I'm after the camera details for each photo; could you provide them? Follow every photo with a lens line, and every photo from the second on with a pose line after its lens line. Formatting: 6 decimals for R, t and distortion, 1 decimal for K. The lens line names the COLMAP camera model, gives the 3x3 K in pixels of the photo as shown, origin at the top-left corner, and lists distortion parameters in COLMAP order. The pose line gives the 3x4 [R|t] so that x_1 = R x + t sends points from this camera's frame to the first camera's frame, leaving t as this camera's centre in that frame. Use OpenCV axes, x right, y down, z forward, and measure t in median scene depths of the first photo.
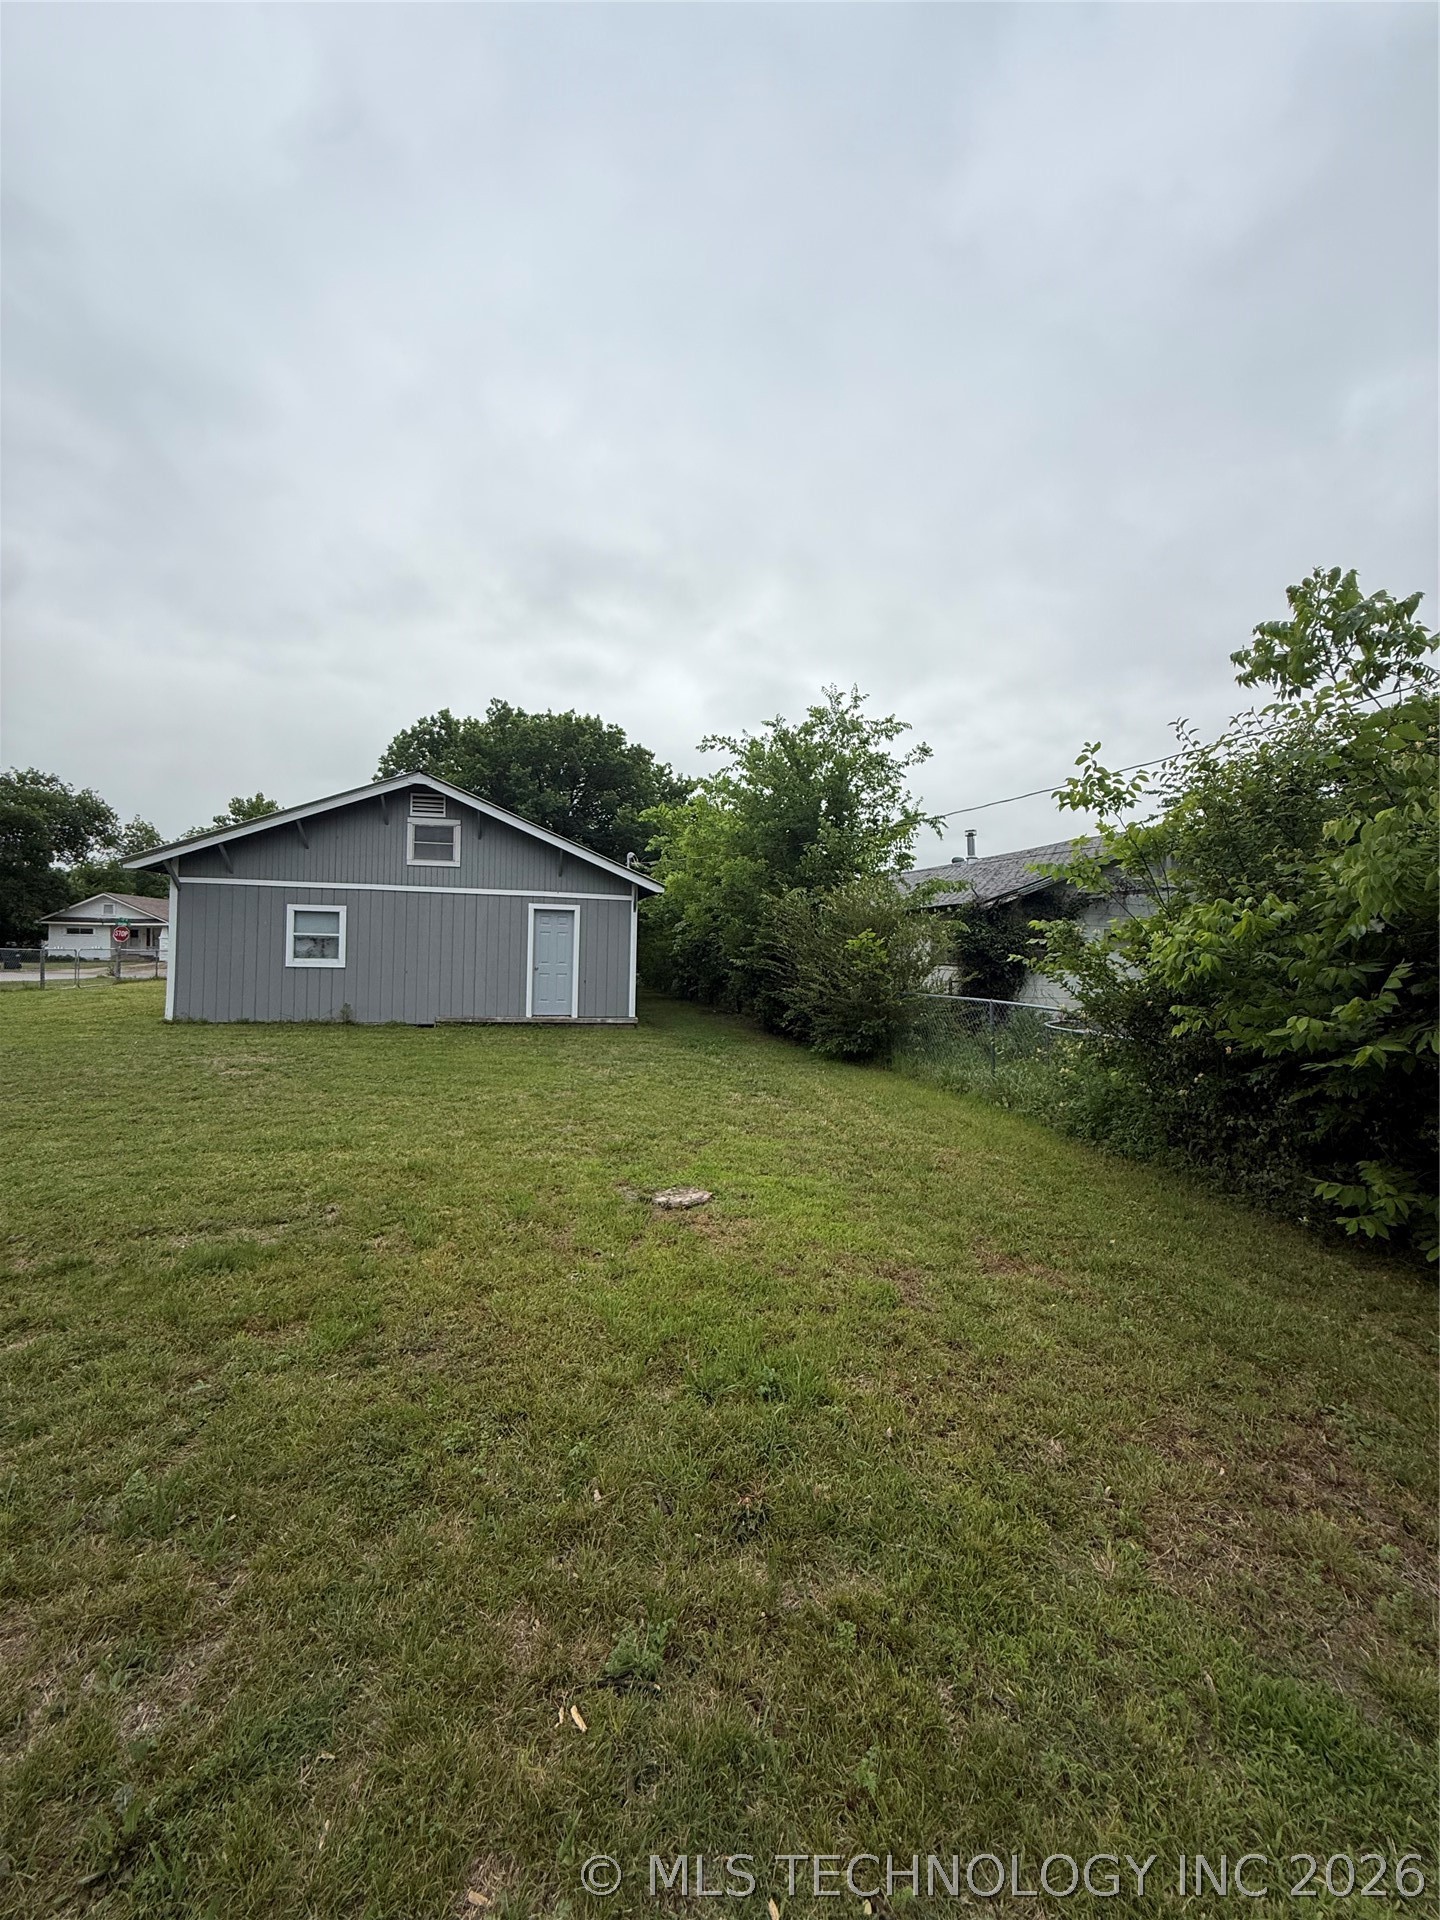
lens RADIAL K [[763.4, 0, 725.2], [0, 763.4, 952.7], [0, 0, 1]] dist [-0.000732, 0.000436]
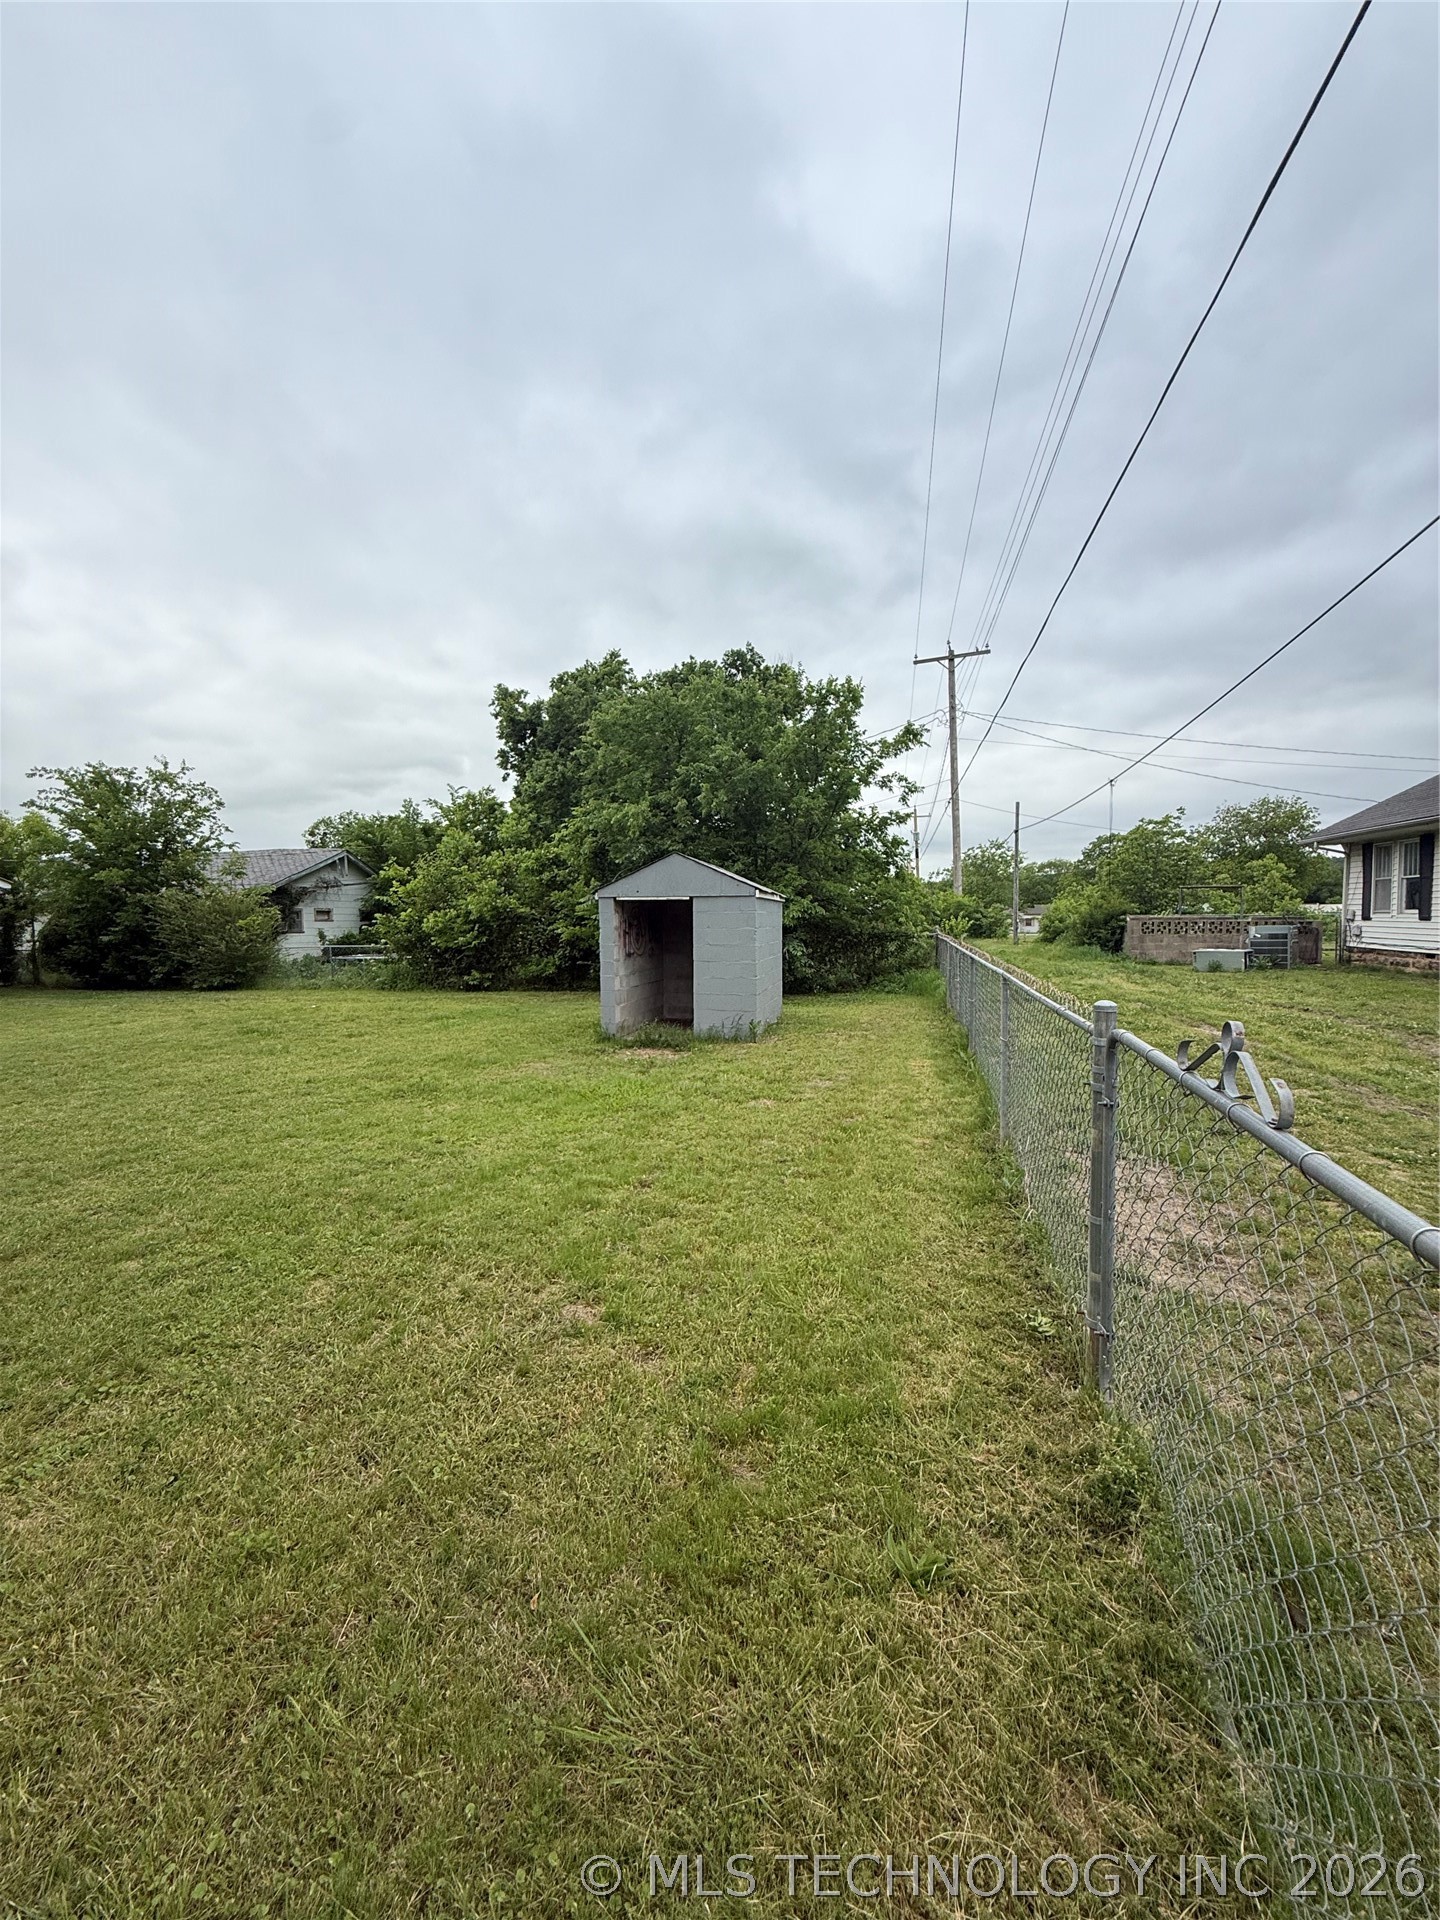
lens RADIAL K [[763.4, 0, 720.9], [0, 763.4, 953.3], [0, 0, 1]] dist [-0.000732, 0.000436]
pose [[0.451238, -0.072278, 0.889472, -0.719093], [0.028858, 0.997375, 0.066406, -0.021262], [-0.891937, -0.004297, 0.452140, -0.673509]]
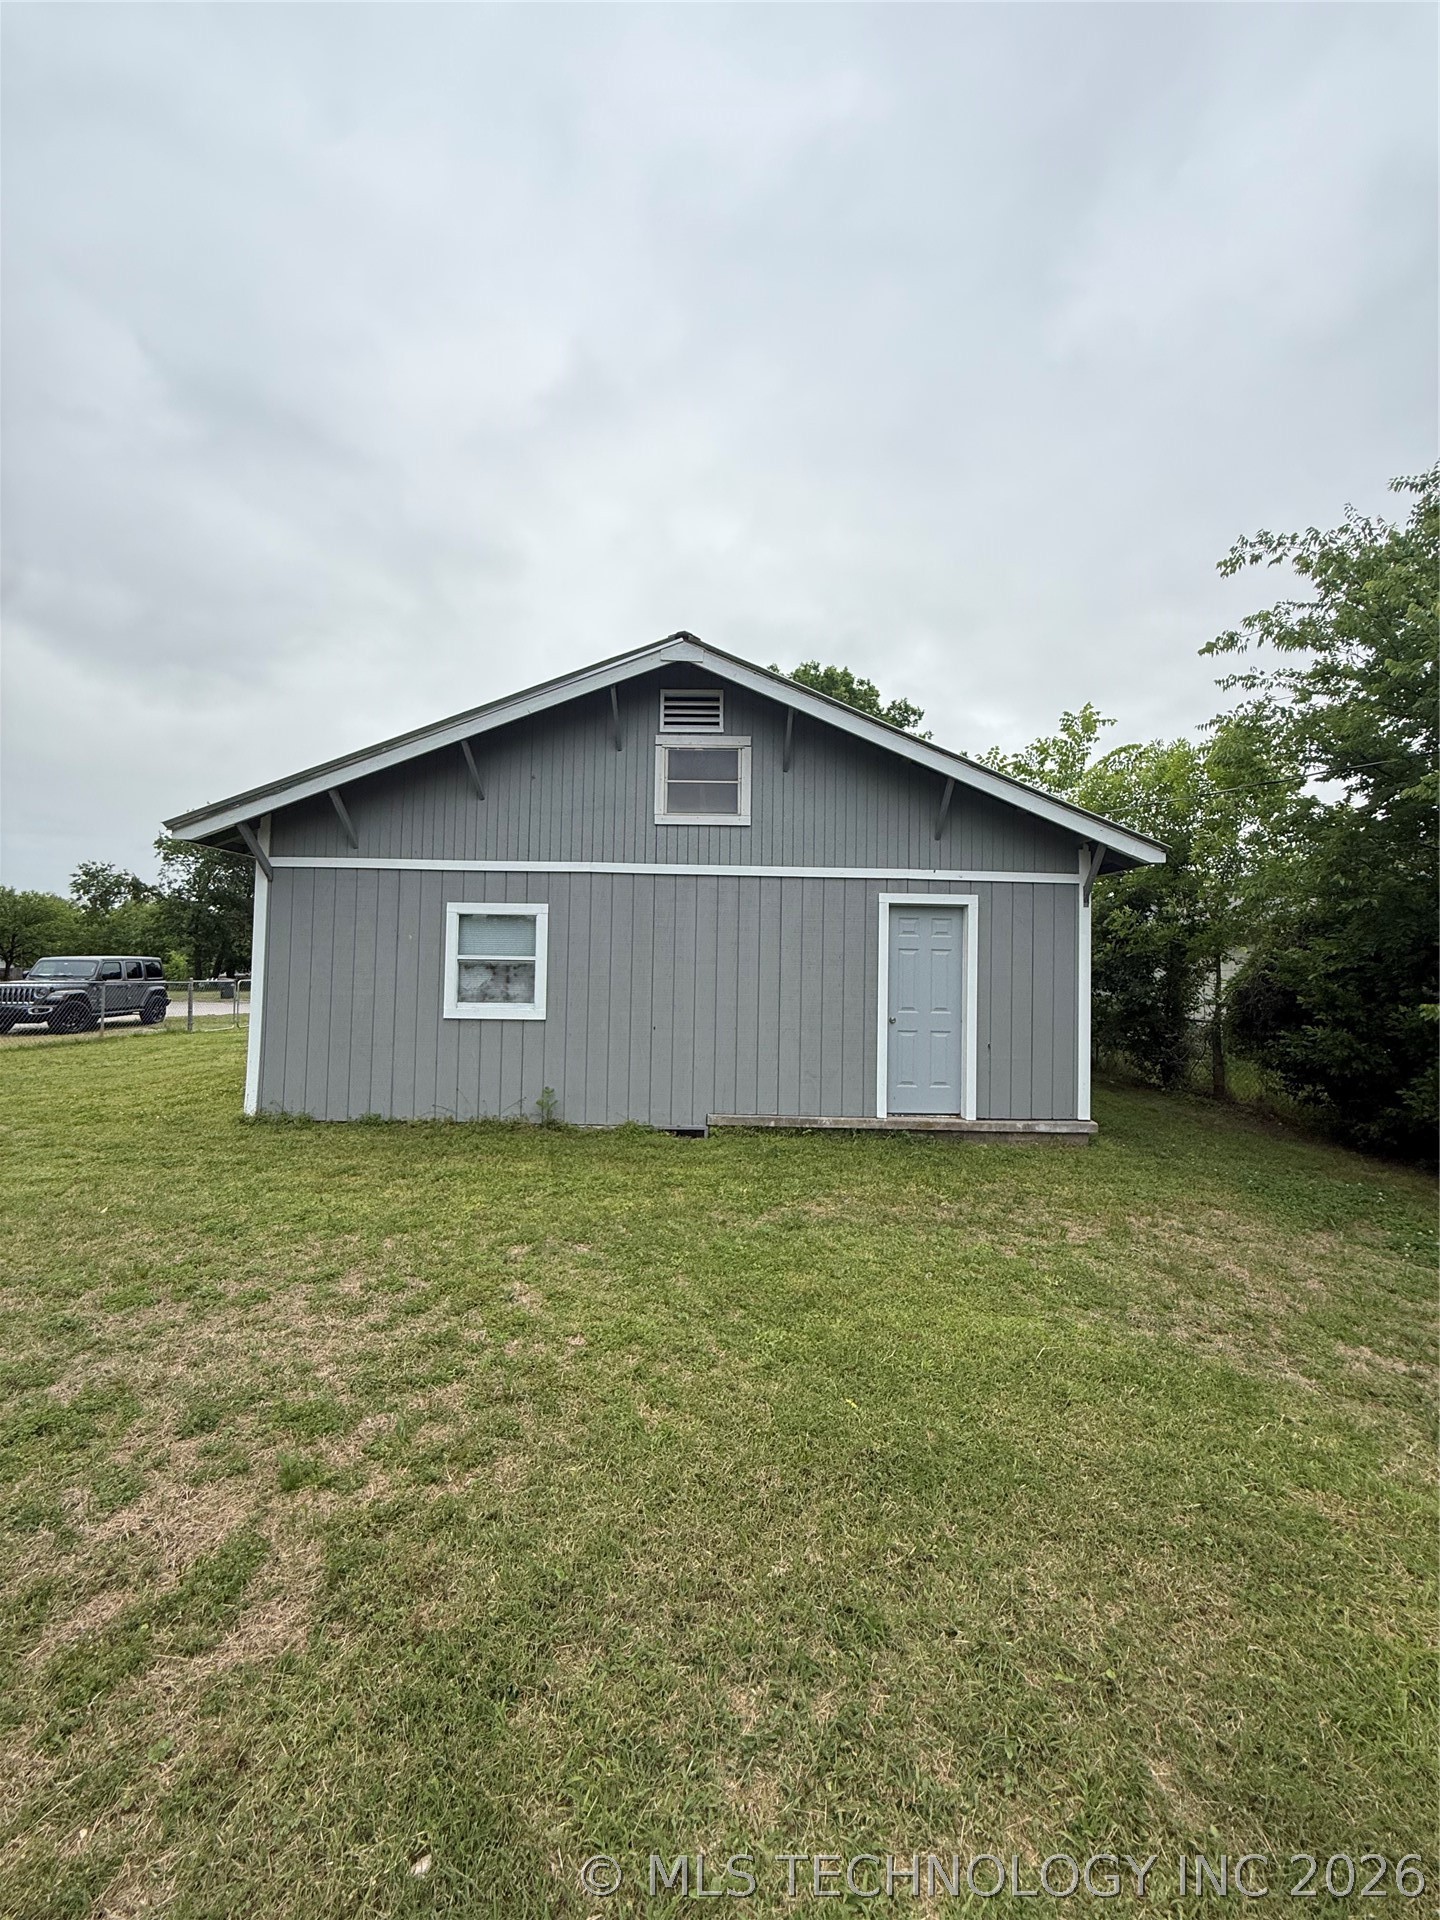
lens RADIAL K [[763.4, 0, 723.2], [0, 763.4, 950.5], [0, 0, 1]] dist [-0.000732, 0.000436]
pose [[0.977010, -0.013214, -0.212785, -0.259173], [0.005278, 0.999271, -0.037819, -0.007661], [0.213129, 0.035826, 0.976367, 0.497719]]
